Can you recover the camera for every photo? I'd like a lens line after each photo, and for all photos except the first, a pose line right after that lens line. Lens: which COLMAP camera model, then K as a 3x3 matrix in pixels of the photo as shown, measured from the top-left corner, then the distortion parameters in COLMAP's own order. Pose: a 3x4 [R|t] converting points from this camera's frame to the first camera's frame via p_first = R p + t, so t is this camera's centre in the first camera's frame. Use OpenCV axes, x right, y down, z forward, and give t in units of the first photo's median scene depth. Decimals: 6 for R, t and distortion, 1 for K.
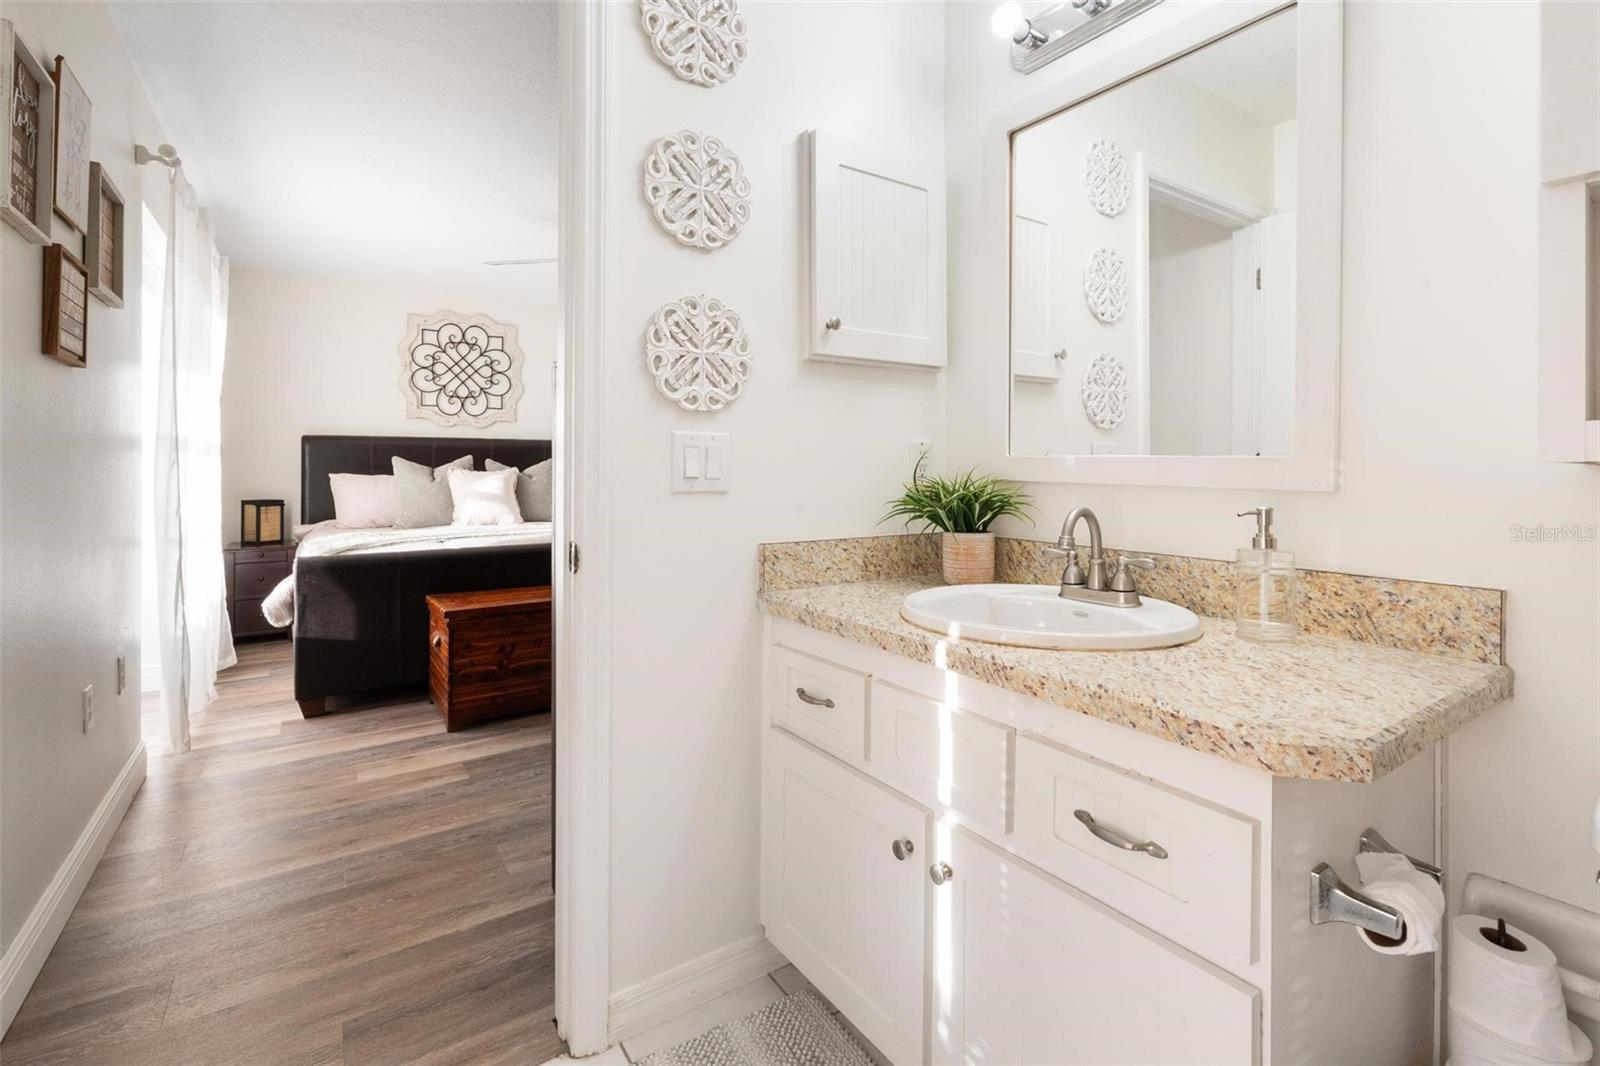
lens RADIAL K [[729.6, 0, 809.6], [0, 729.6, 477.9], [0, 0, 1]] dist [-0.000269, 0.000073]
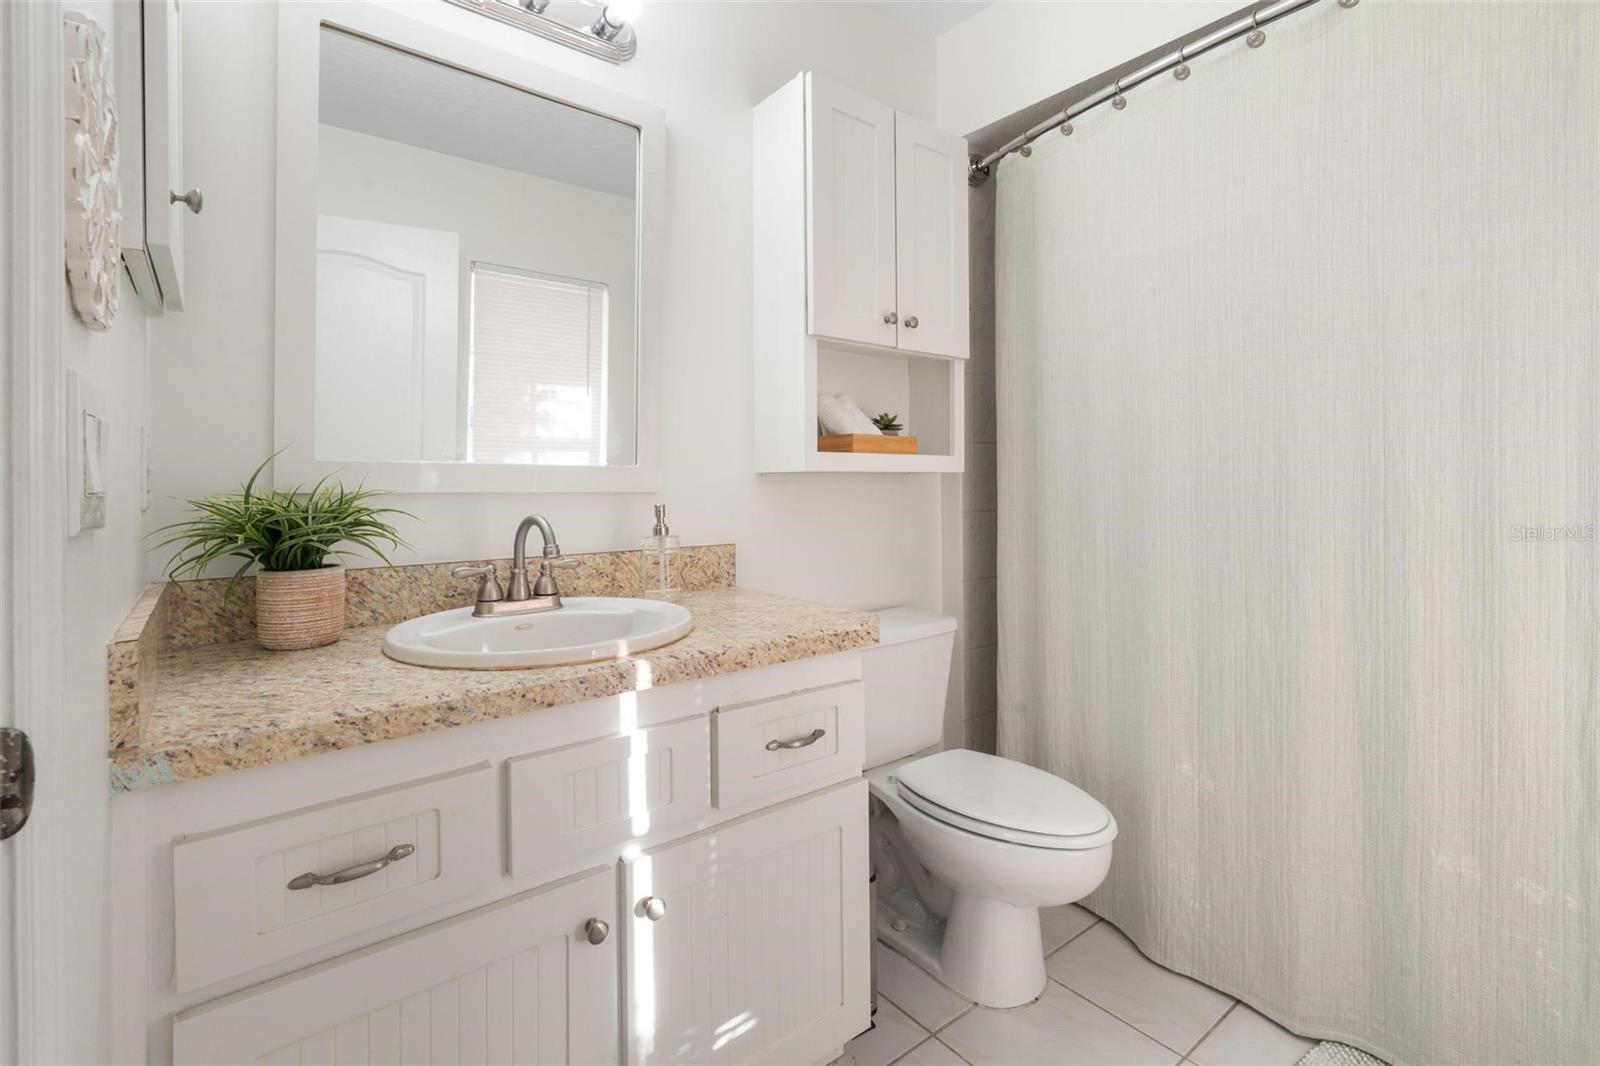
lens RADIAL K [[729.6, 0, 809.6], [0, 729.6, 477.9], [0, 0, 1]] dist [-0.000269, 0.000073]
pose [[-0.083496, 0.000714, 0.996508, -0.771248], [0.011212, 0.999937, 0.000223, -0.006263], [-0.996445, 0.011191, -0.083499, 0.873633]]
